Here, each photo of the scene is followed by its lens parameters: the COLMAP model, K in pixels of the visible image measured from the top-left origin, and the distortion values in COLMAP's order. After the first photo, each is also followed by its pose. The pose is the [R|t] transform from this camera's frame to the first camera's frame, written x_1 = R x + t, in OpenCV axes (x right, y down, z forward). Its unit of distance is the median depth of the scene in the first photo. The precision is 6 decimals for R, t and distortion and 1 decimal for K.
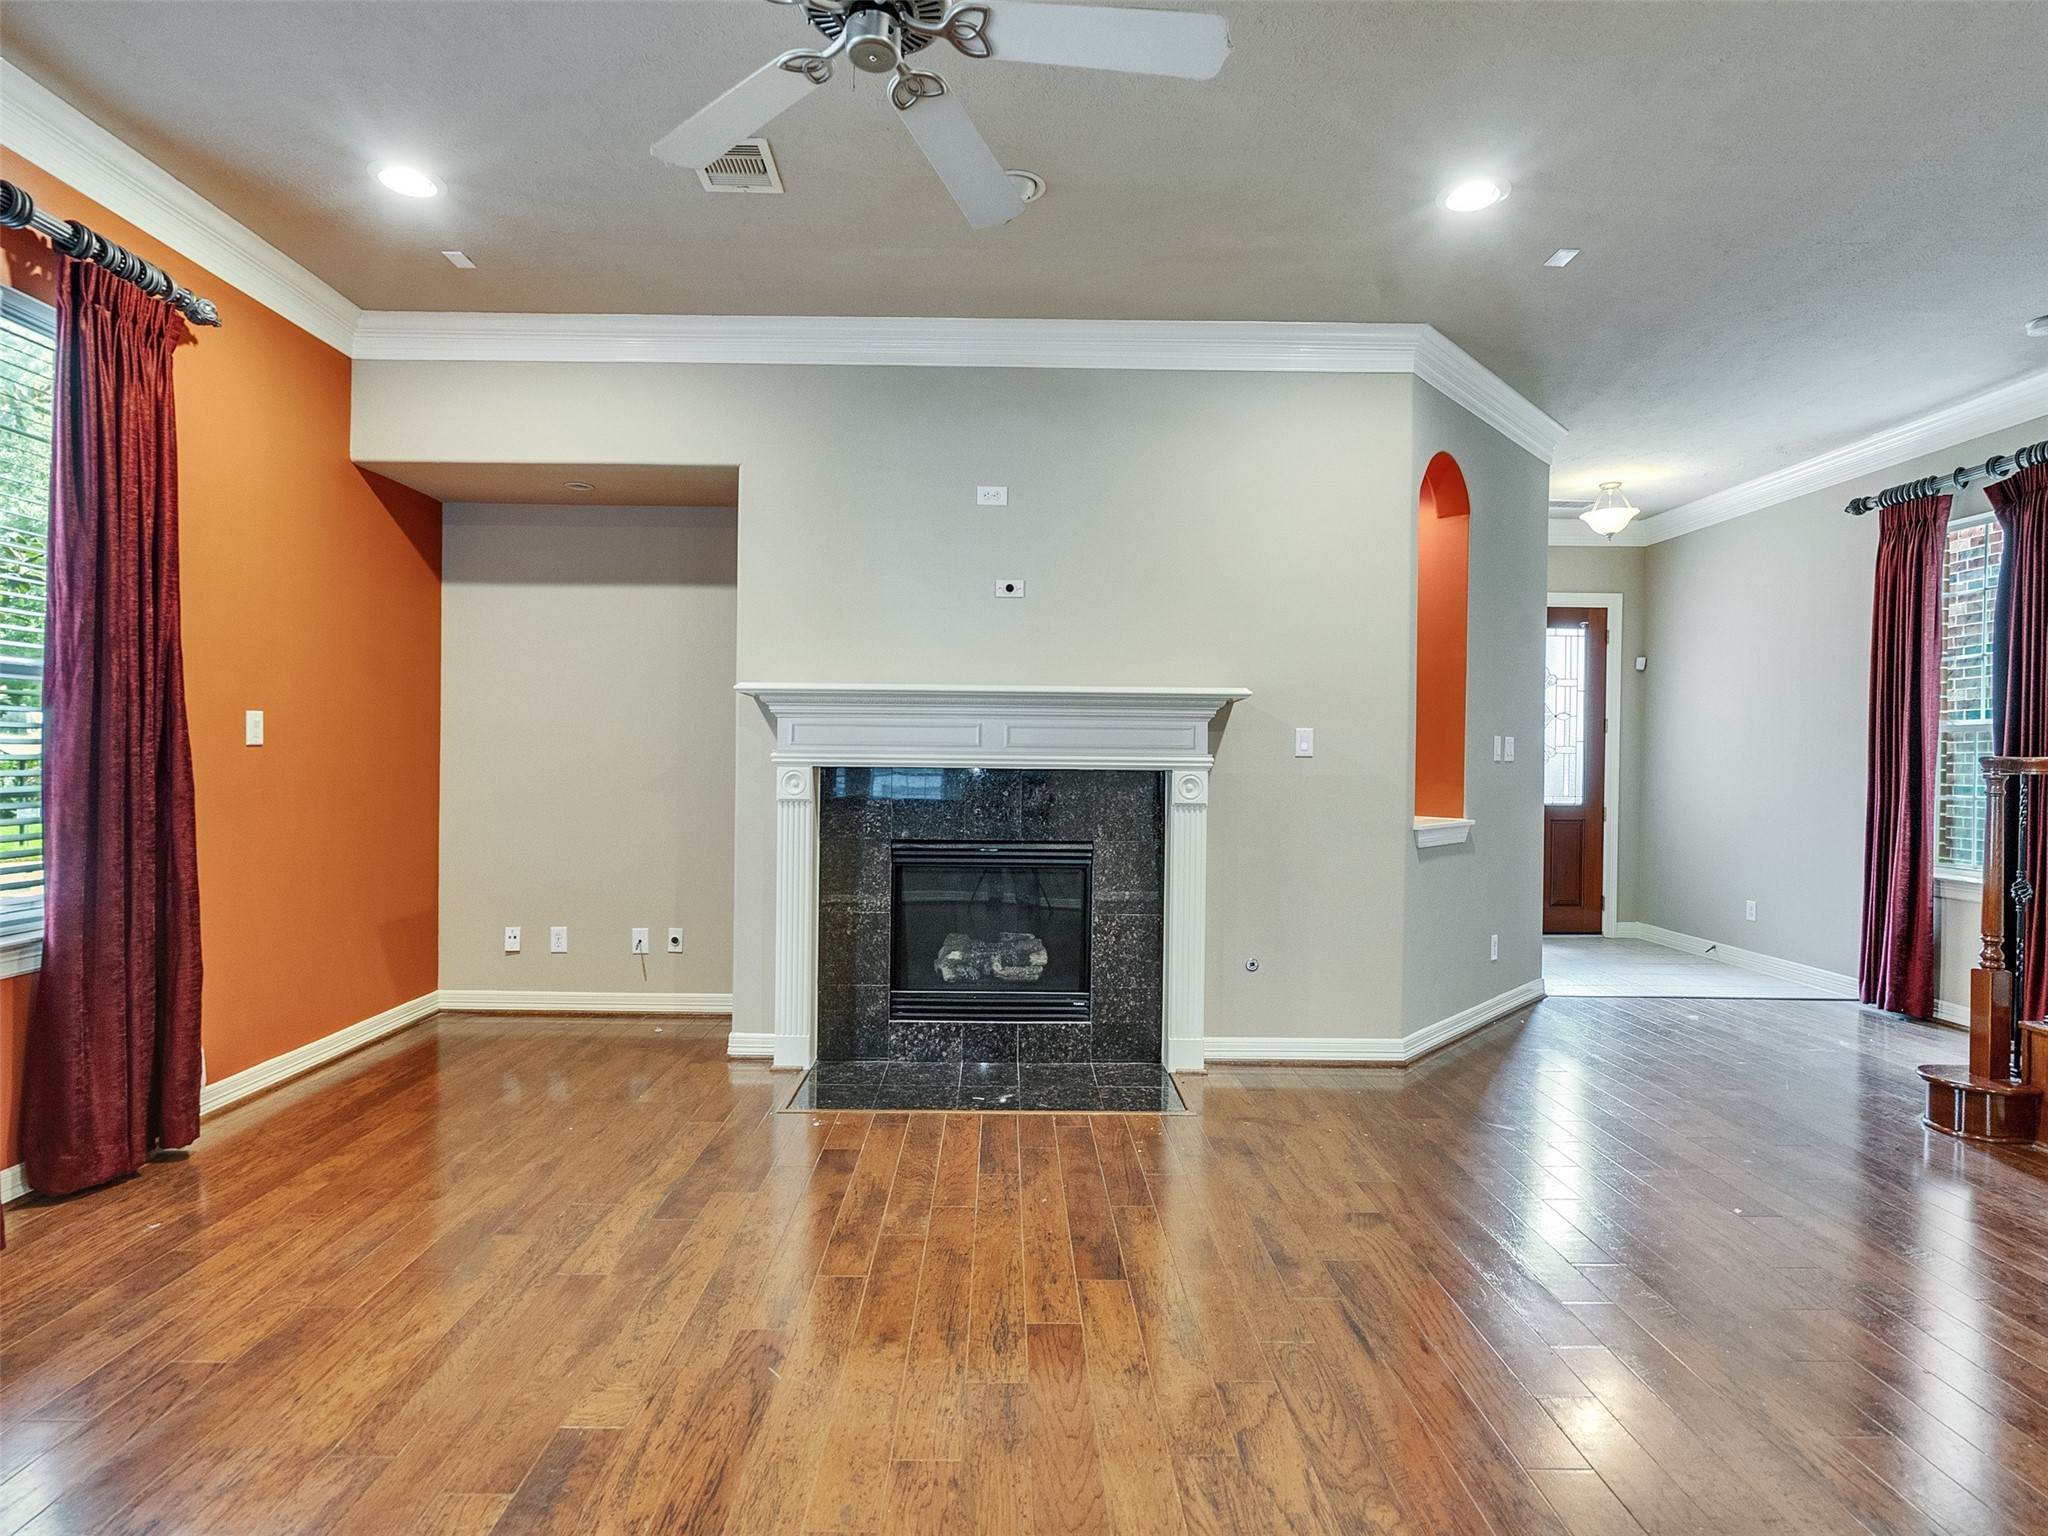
lens RADIAL K [[1041.5, 0, 1020.2], [0, 1041.5, 766.5], [0, 0, 1]] dist [-0.002257, 0.002192]
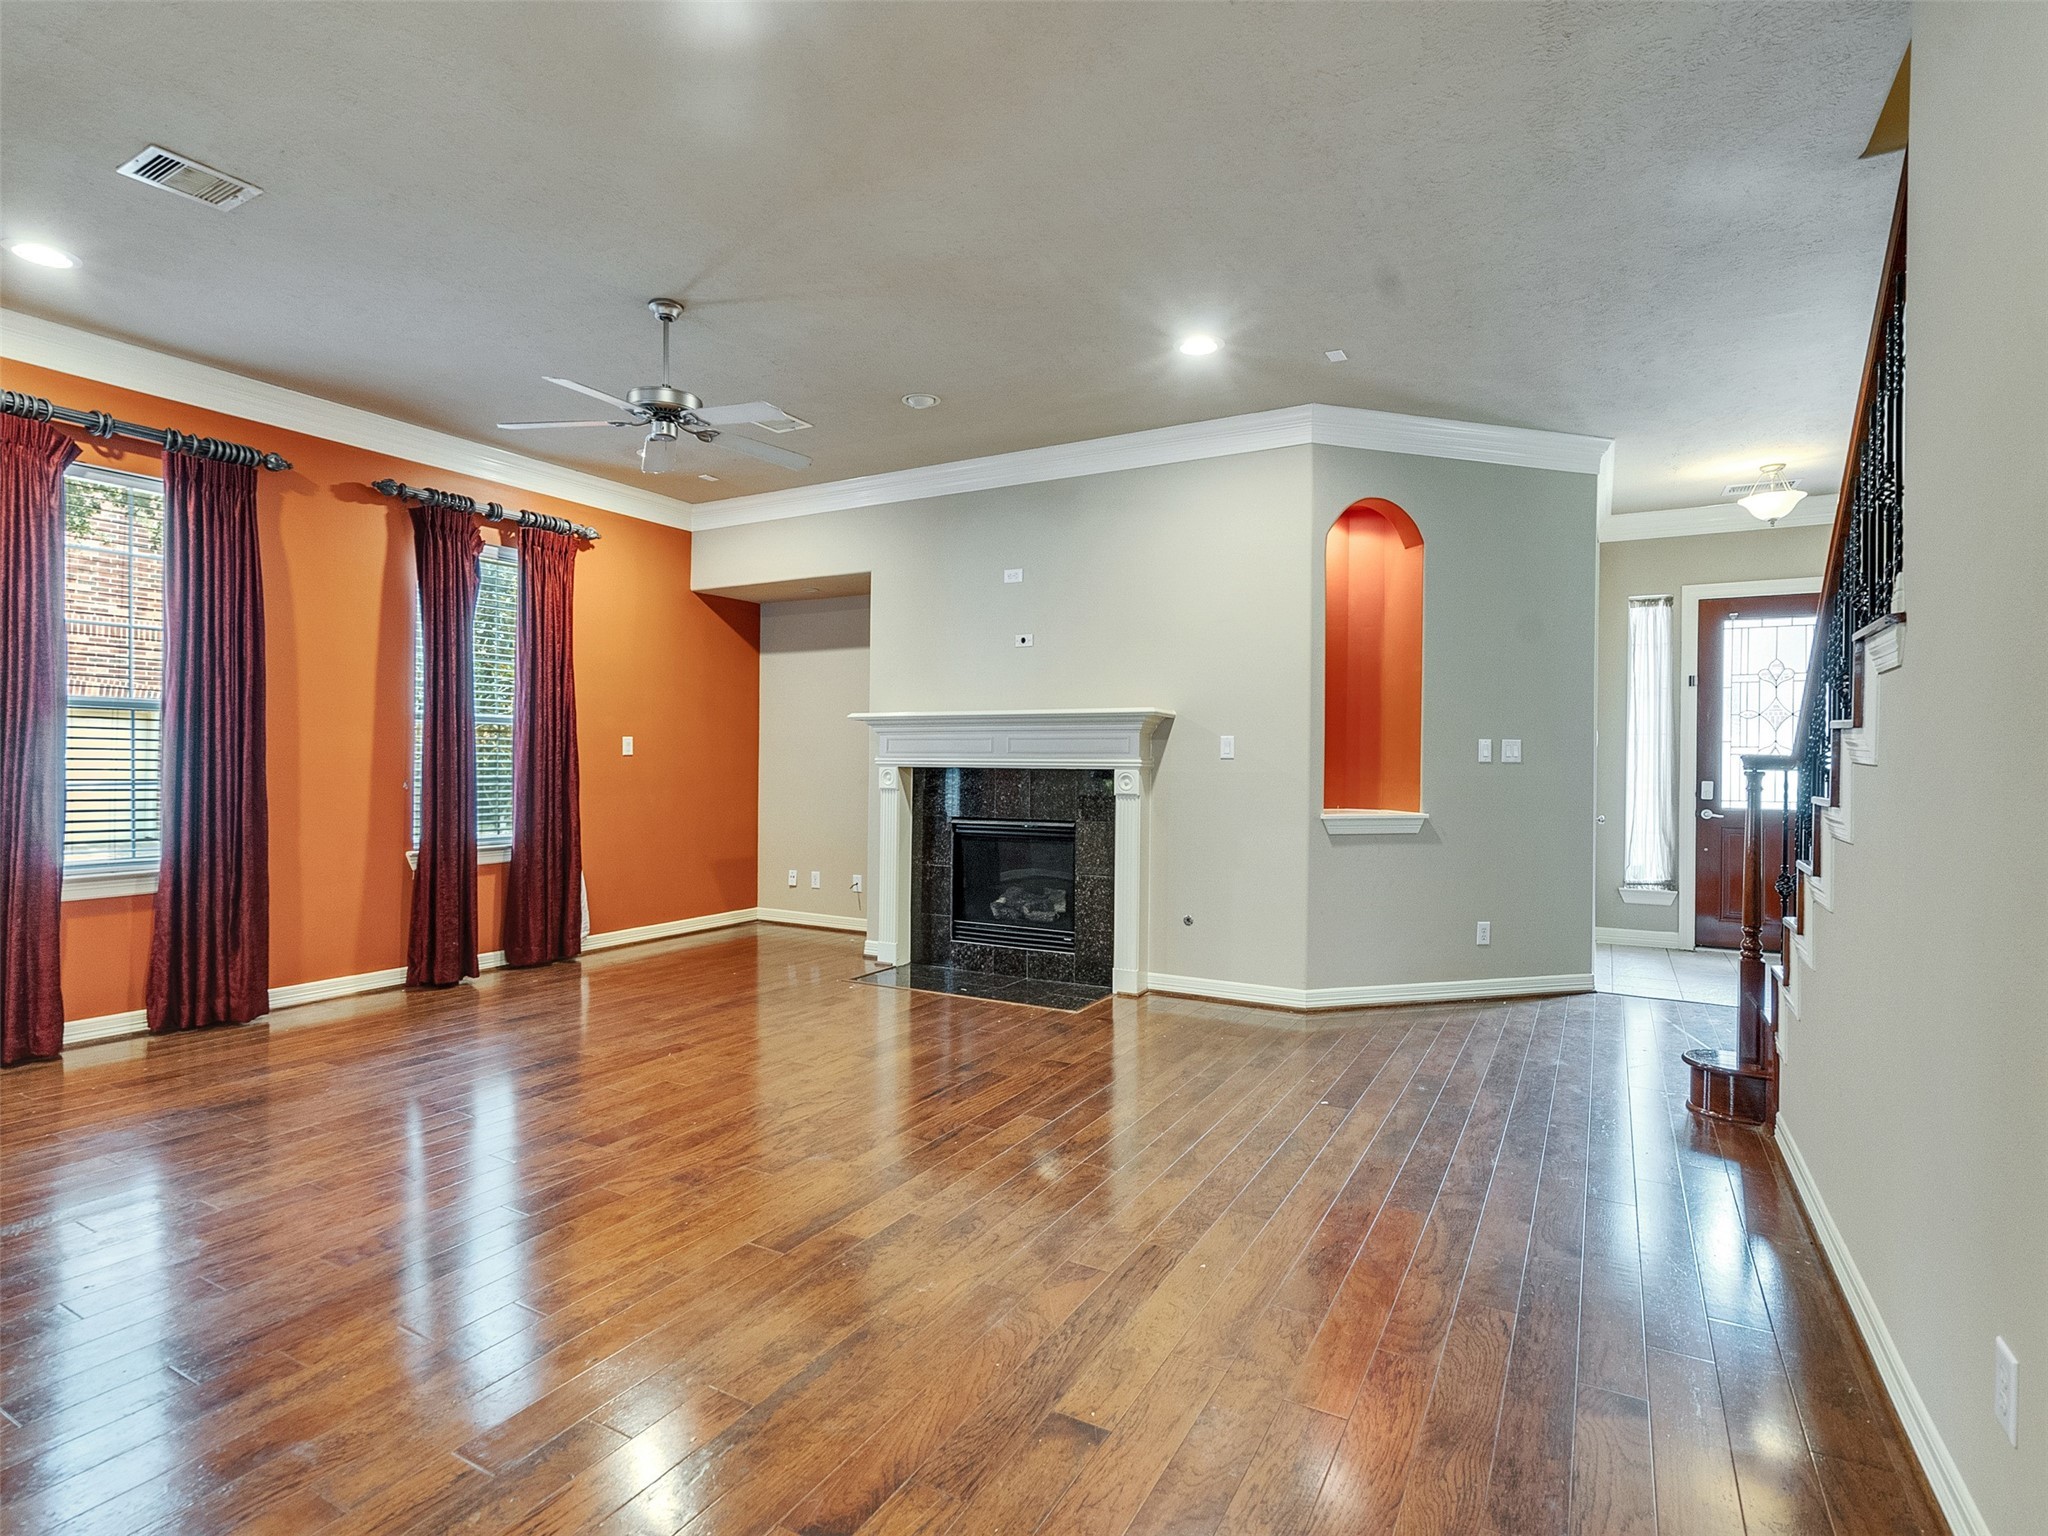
lens RADIAL K [[1041.5, 0, 1022.0], [0, 1041.5, 768.8], [0, 0, 1]] dist [-0.002257, 0.002192]
pose [[0.866445, -0.001260, -0.499271, 0.693922], [-0.001951, 0.999981, -0.005911, 0.011086], [0.499268, 0.006096, 0.866426, -0.222551]]
